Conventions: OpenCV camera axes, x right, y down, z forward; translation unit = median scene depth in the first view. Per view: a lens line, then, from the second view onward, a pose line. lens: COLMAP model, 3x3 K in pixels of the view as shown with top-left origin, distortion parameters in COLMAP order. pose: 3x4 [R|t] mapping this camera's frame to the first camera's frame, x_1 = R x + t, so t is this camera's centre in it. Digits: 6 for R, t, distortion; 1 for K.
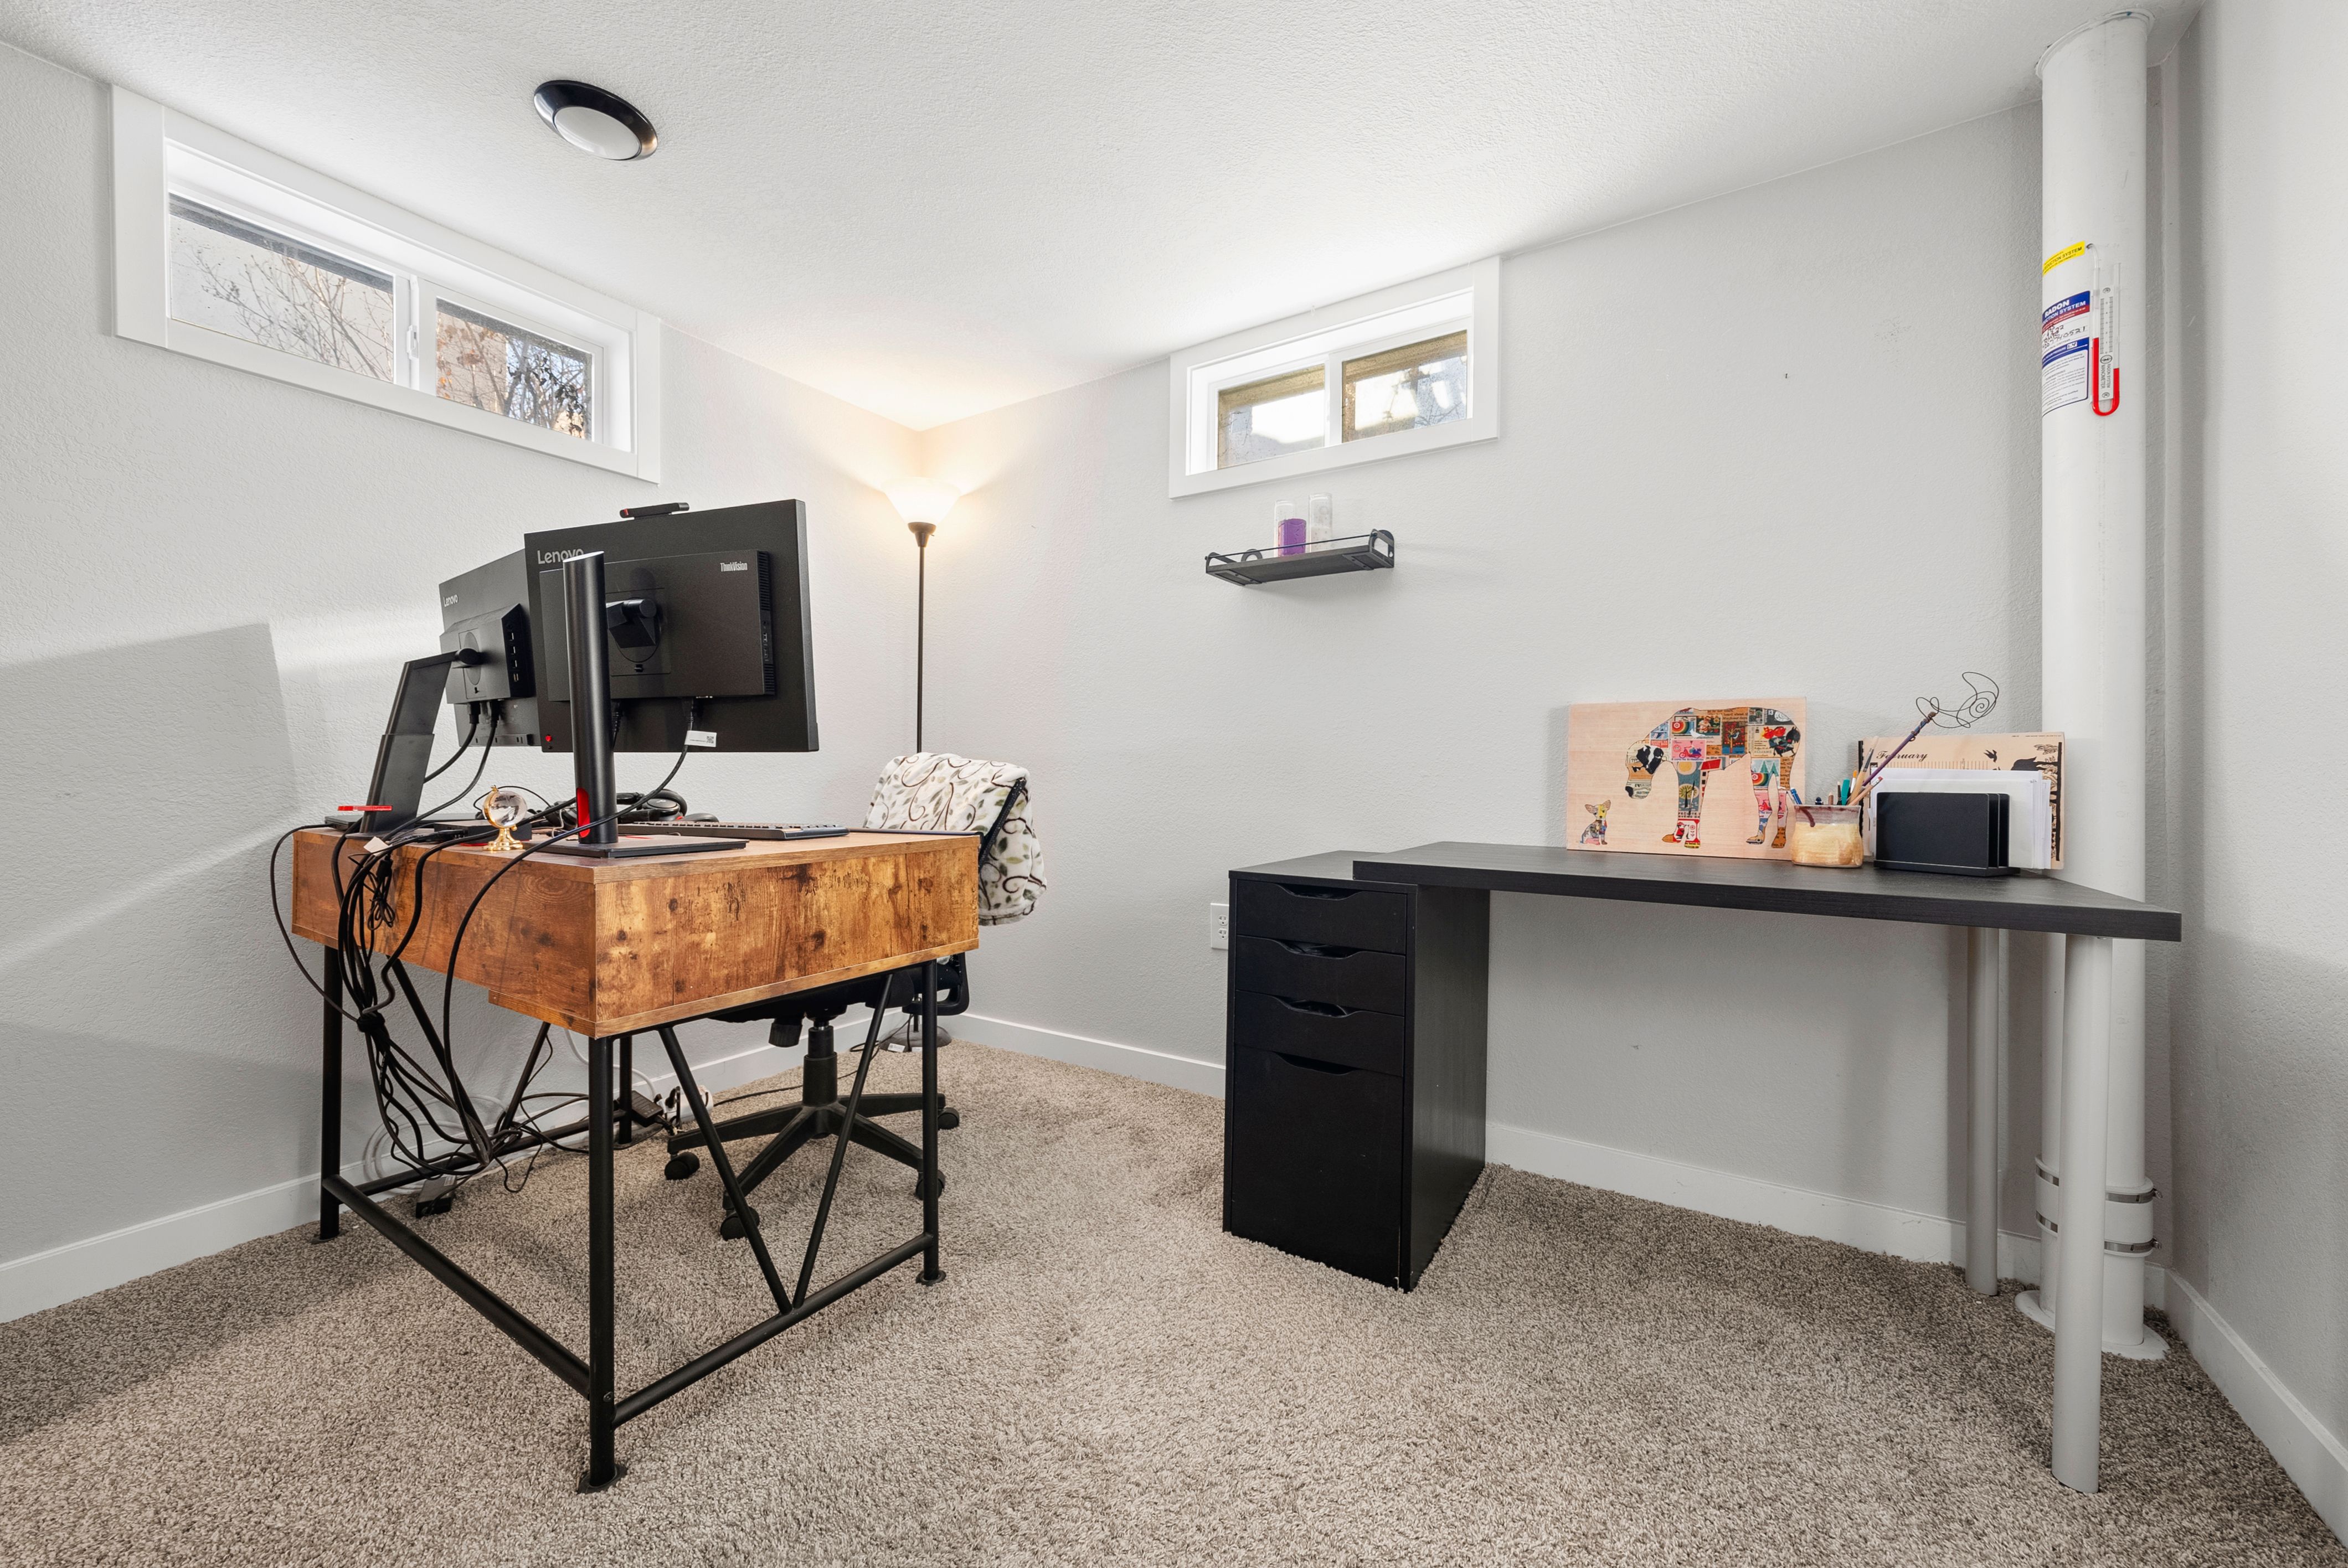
lens RADIAL K [[885.7, 0, 1172.9], [0, 885.7, 790.9], [0, 0, 1]] dist [-0.003267, -0.000439]
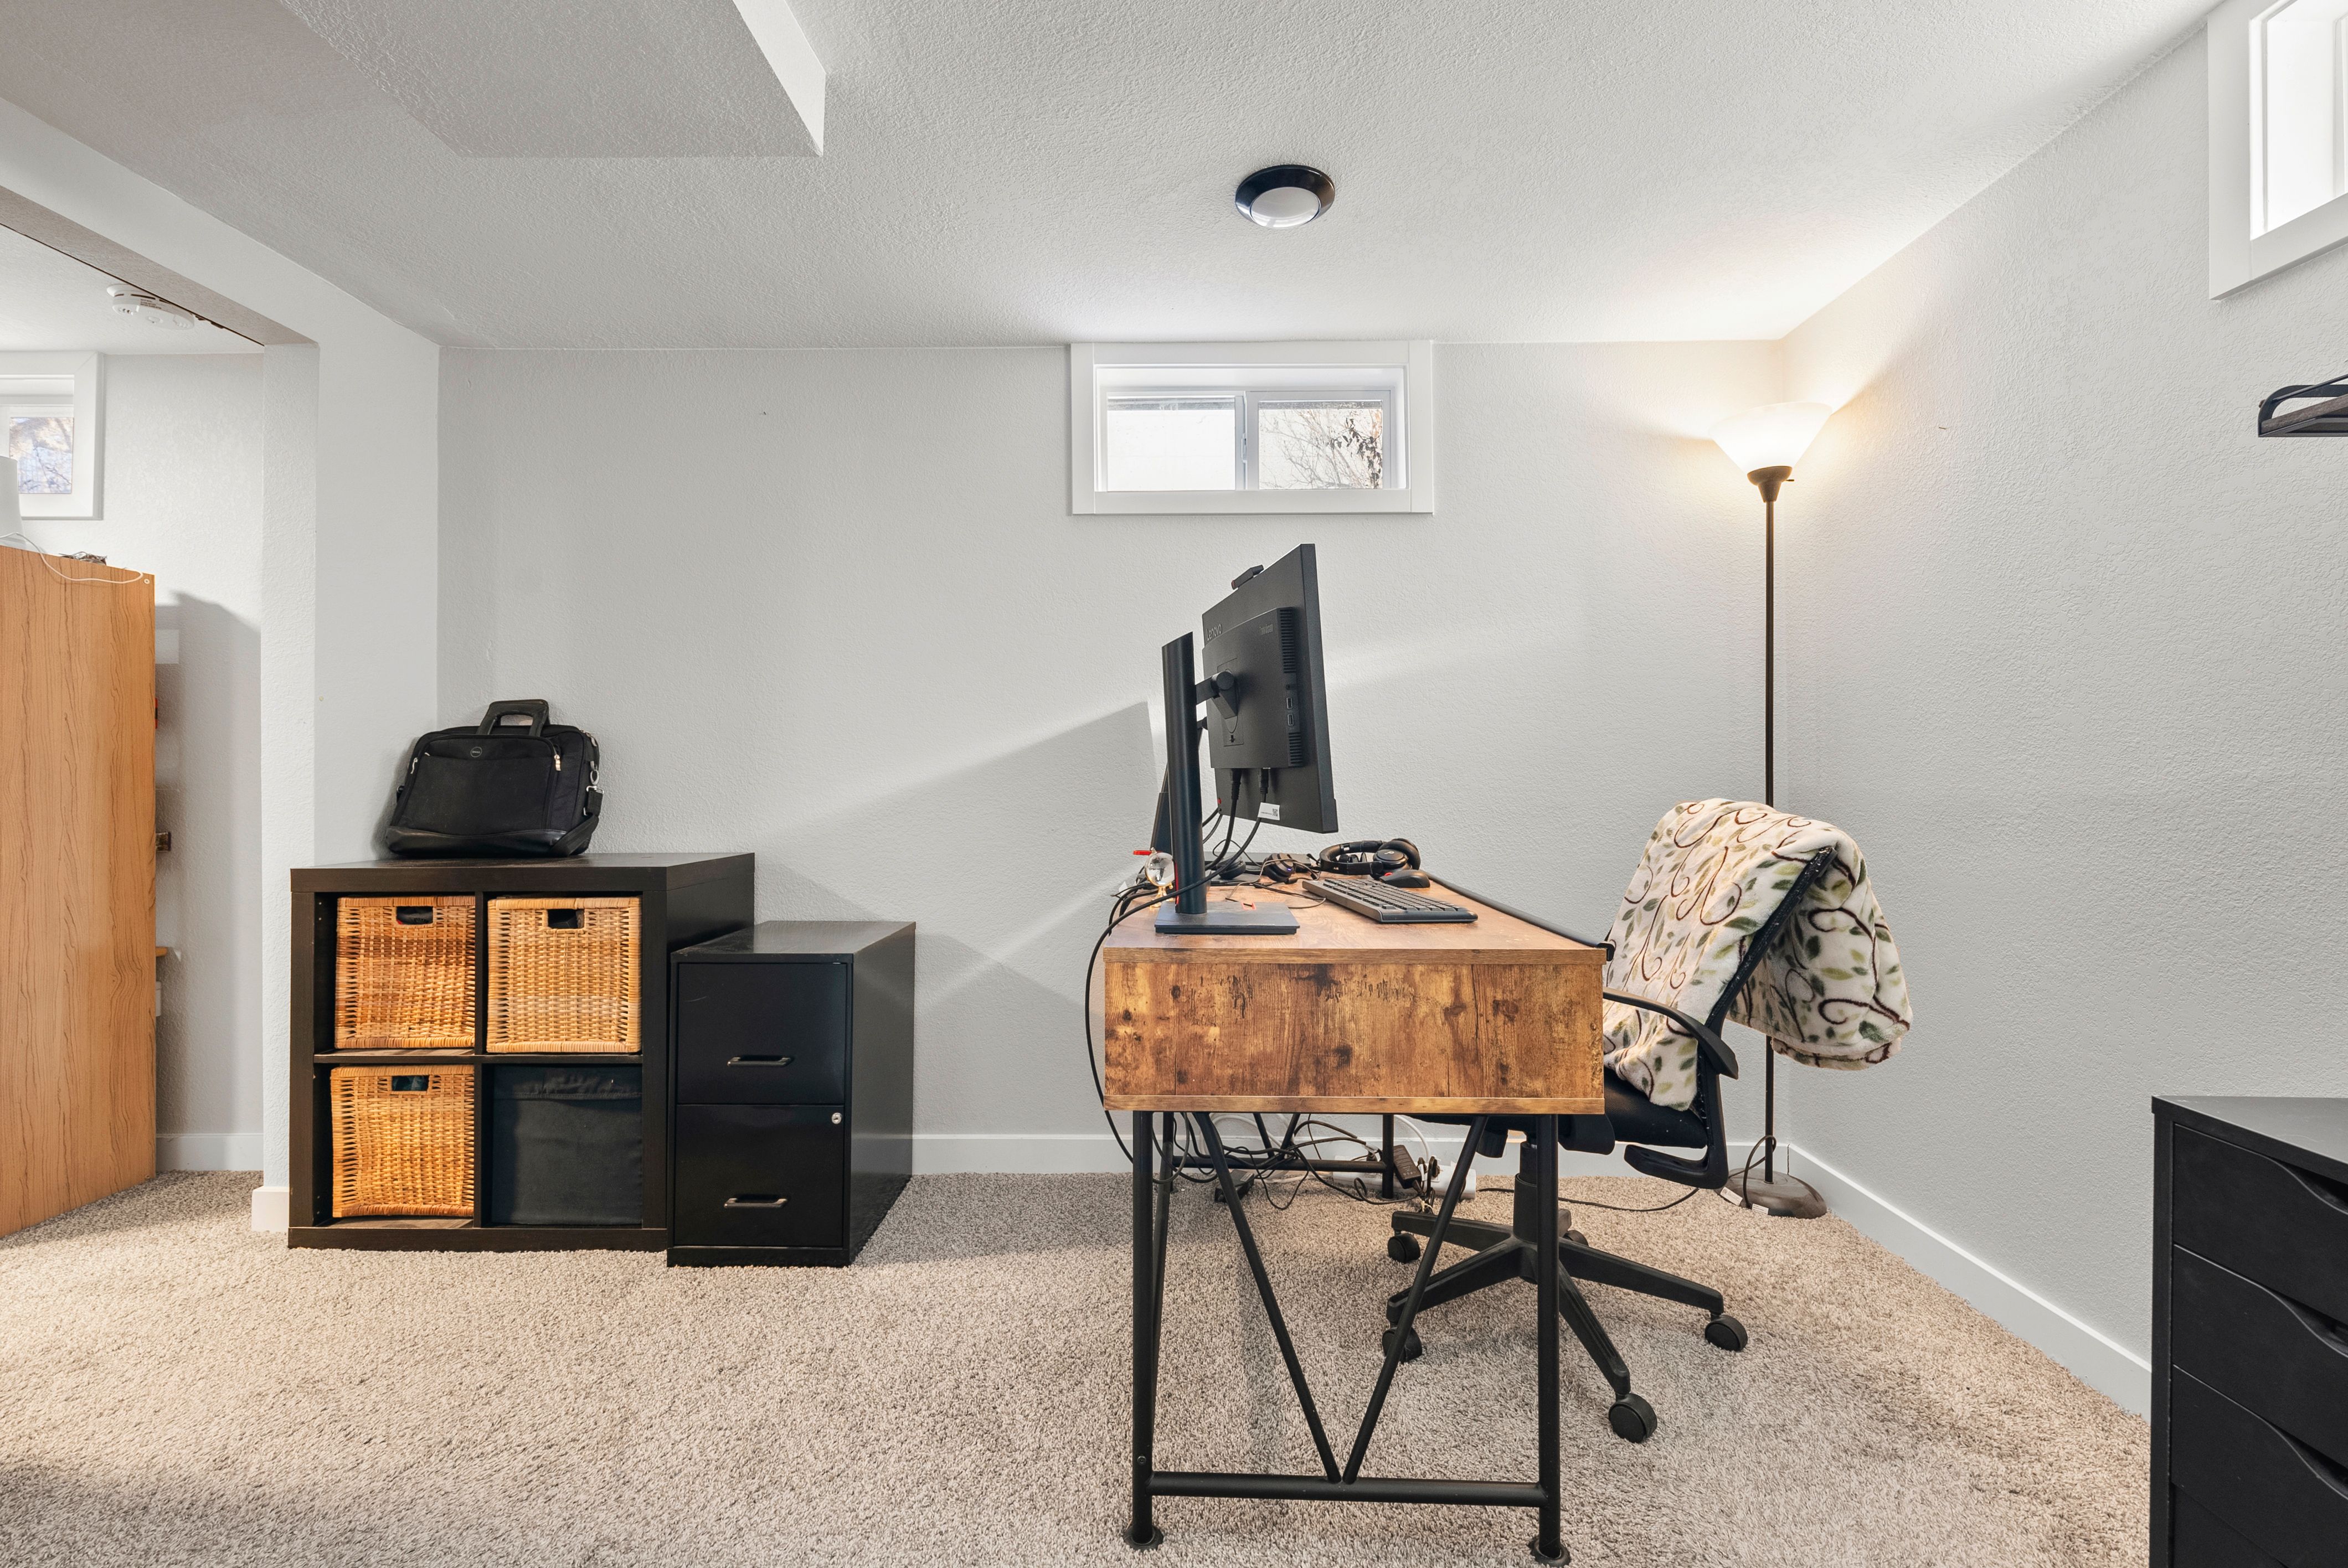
lens RADIAL K [[981.5, 0, 1135.4], [0, 981.5, 777.4], [0, 0, 1]] dist [-0.000223, -0.001000]
pose [[0.501391, -0.005144, -0.865206, 0.253890], [-0.011563, 0.999853, -0.012646, -0.067729], [0.865144, 0.016345, 0.501258, 0.298800]]
